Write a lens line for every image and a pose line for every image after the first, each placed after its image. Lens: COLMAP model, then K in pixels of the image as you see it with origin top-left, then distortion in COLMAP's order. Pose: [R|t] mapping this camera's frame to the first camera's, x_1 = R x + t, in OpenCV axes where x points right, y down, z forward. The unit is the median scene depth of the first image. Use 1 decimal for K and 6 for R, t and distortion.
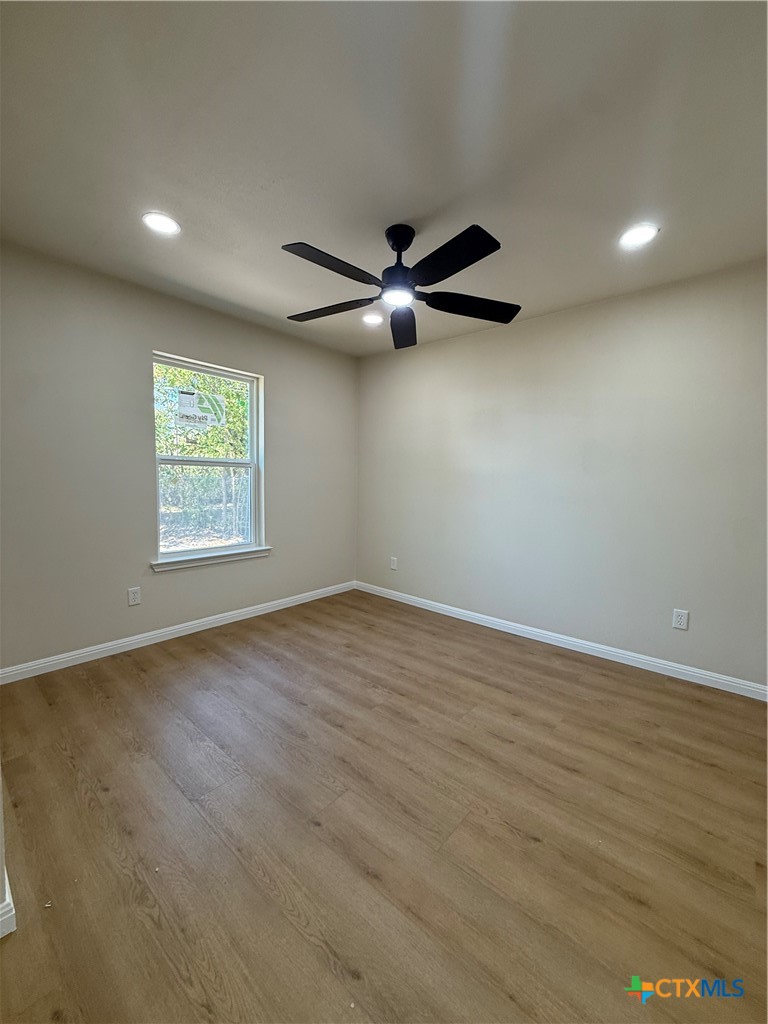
lens RADIAL K [[409.0, 0, 384.1], [0, 409.0, 509.5], [0, 0, 1]] dist [-0.001482, 0.000018]
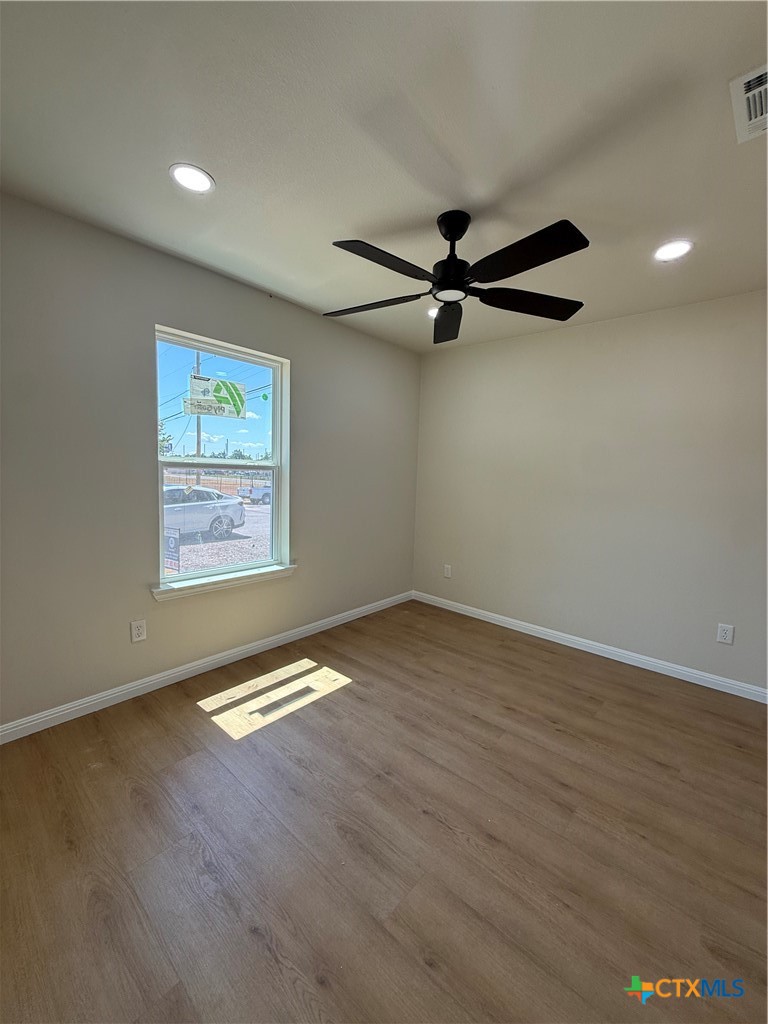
lens RADIAL K [[409.0, 0, 384.1], [0, 409.0, 509.5], [0, 0, 1]] dist [-0.001482, 0.000018]
pose [[0.999309, 0.026800, 0.025760, -0.135252], [-0.027374, 0.999379, 0.022175, -0.027851], [-0.025150, -0.022865, 0.999422, 0.038881]]
